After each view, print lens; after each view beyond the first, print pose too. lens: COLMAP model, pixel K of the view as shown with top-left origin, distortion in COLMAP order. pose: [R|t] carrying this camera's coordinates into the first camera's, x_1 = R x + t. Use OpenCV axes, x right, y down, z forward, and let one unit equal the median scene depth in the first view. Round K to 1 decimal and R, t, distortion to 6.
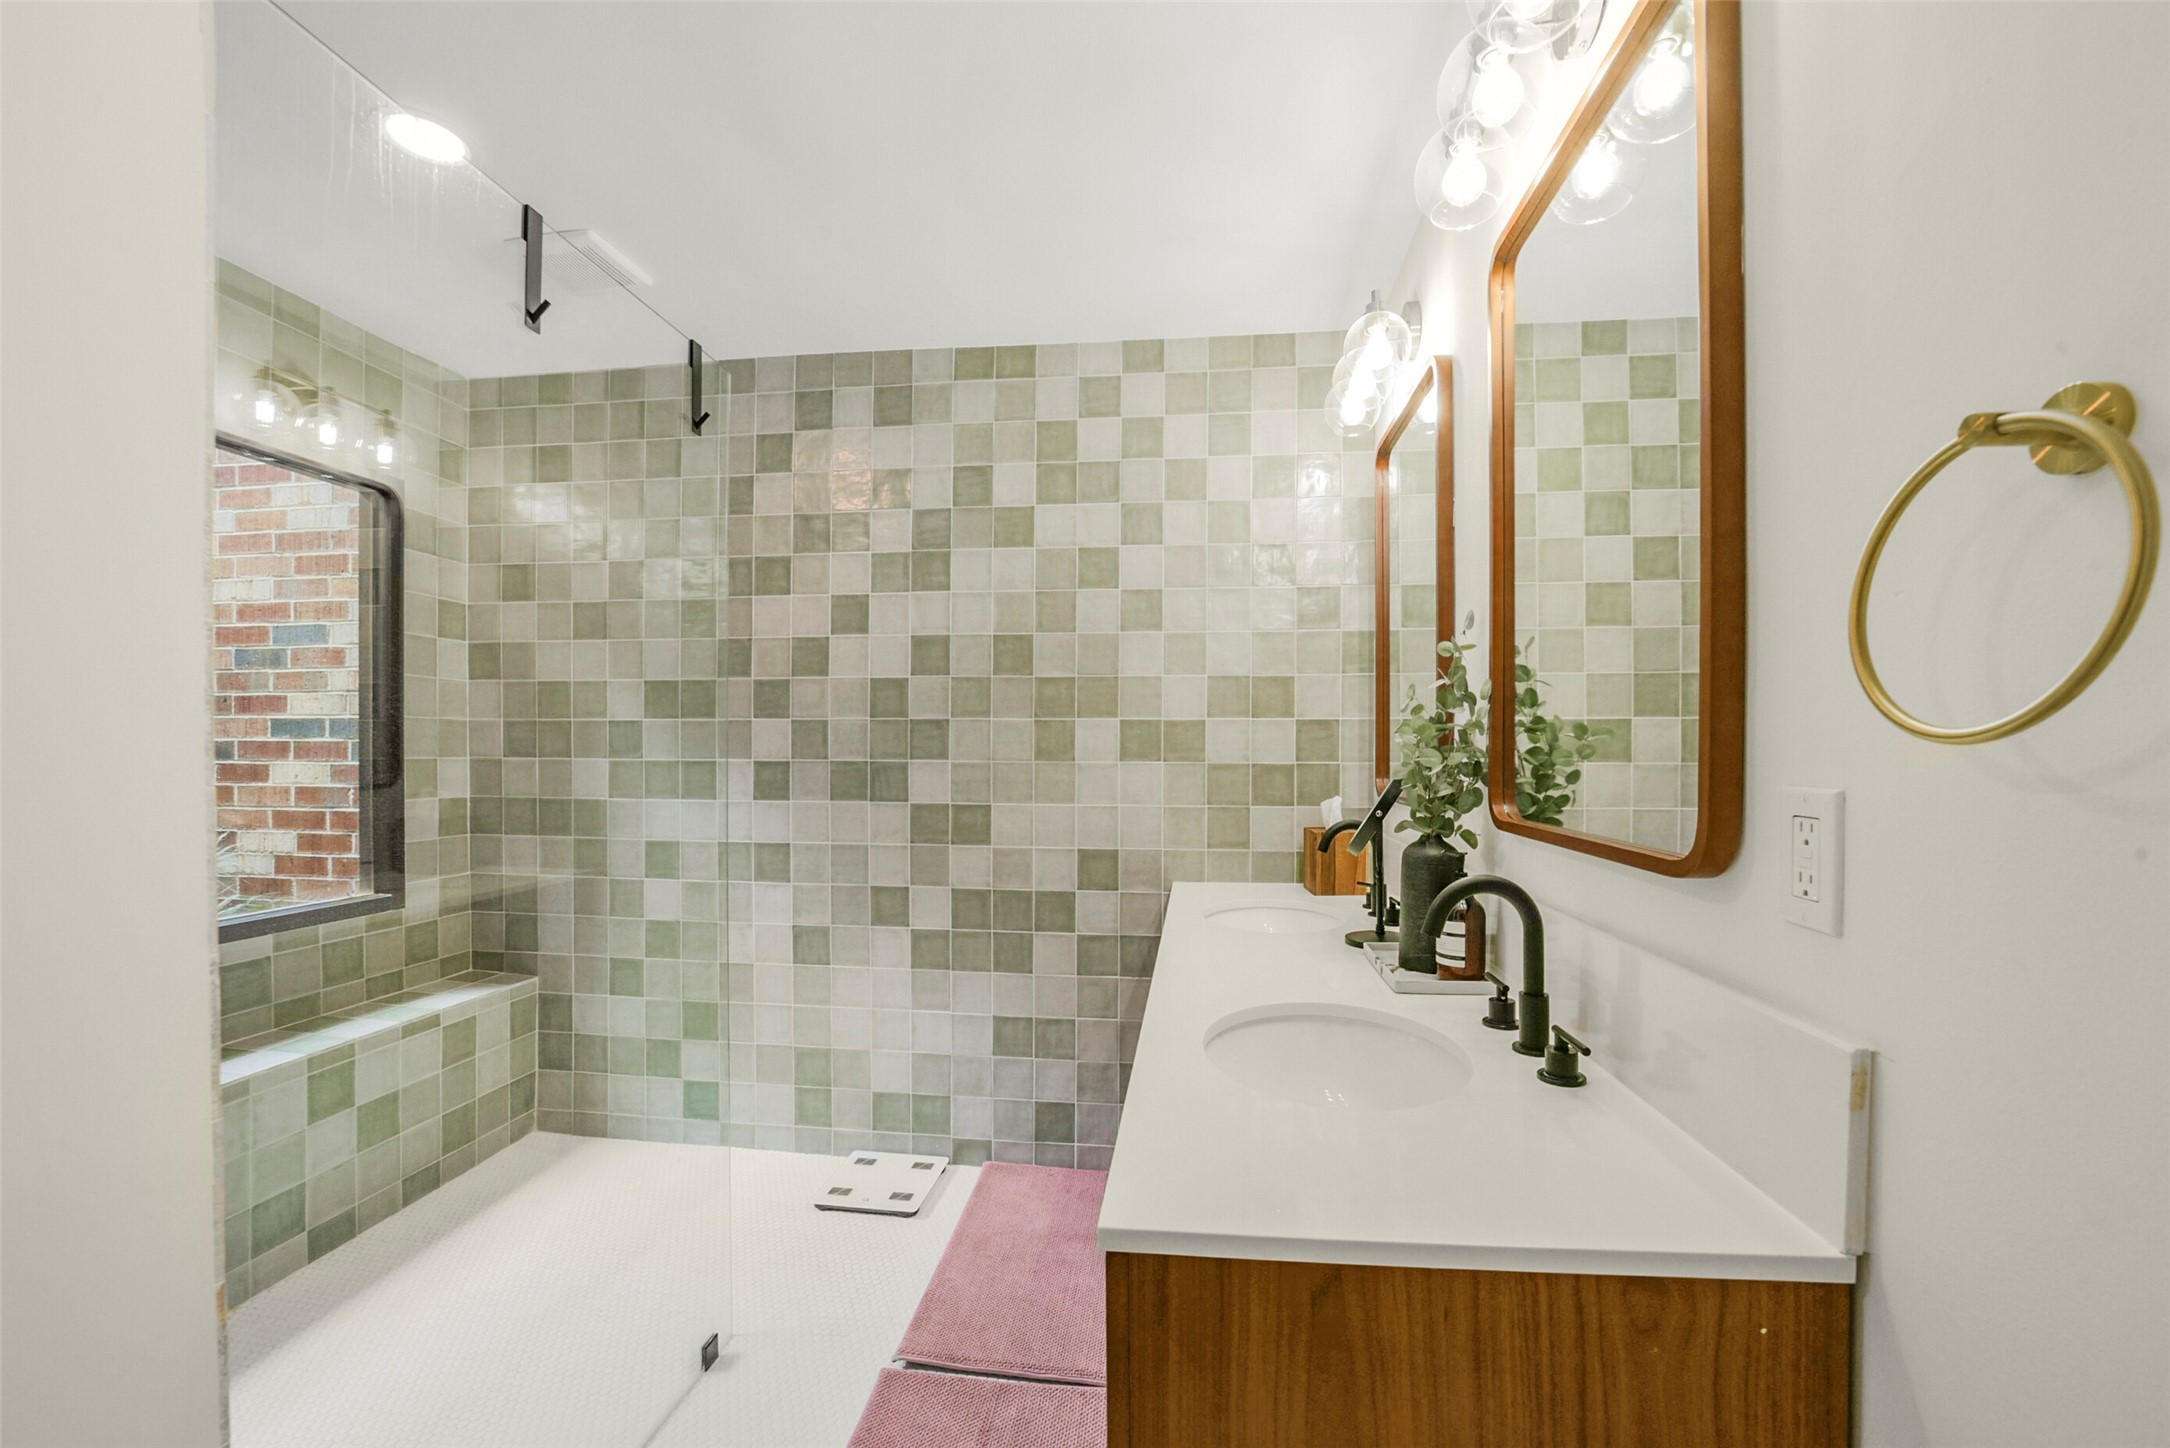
lens RADIAL K [[868.6, 0, 1092.7], [0, 868.6, 737.4], [0, 0, 1]] dist [-0.038729, 0.010559]
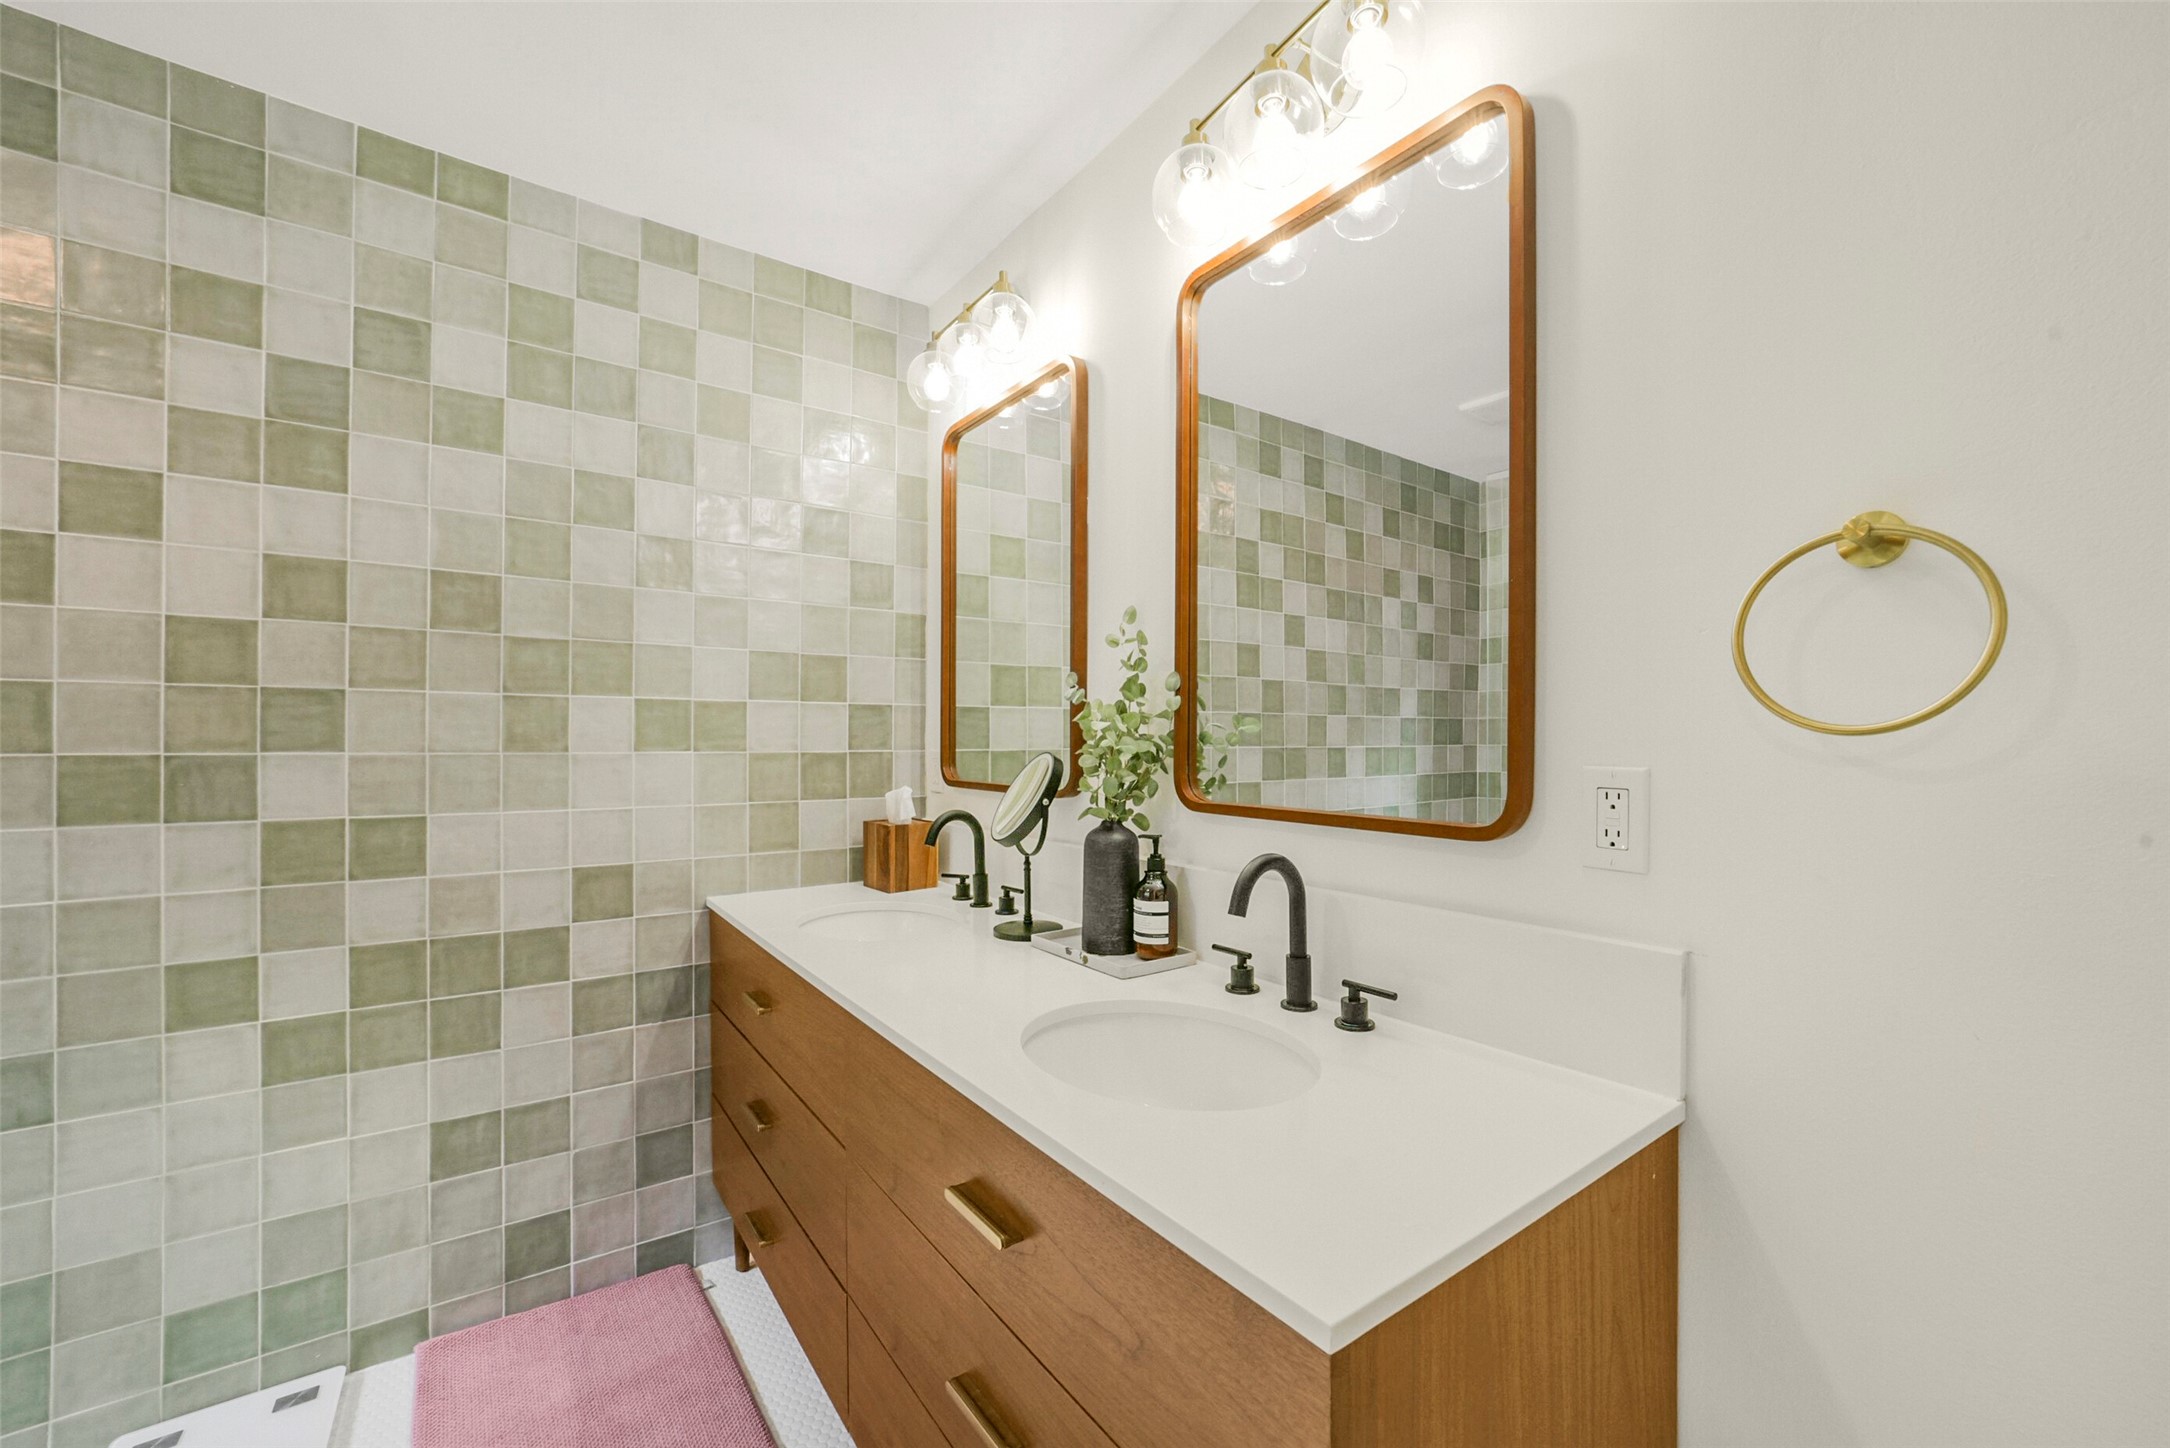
lens RADIAL K [[864.7, 0, 1085.0], [0, 864.7, 724.0], [0, 0, 1]] dist [-0.026168, 0.009964]
pose [[0.738993, 0.011310, 0.673618, -0.189675], [-0.011009, 0.999928, -0.004712, 0.001825], [-0.673623, -0.003934, 0.739065, 0.150008]]
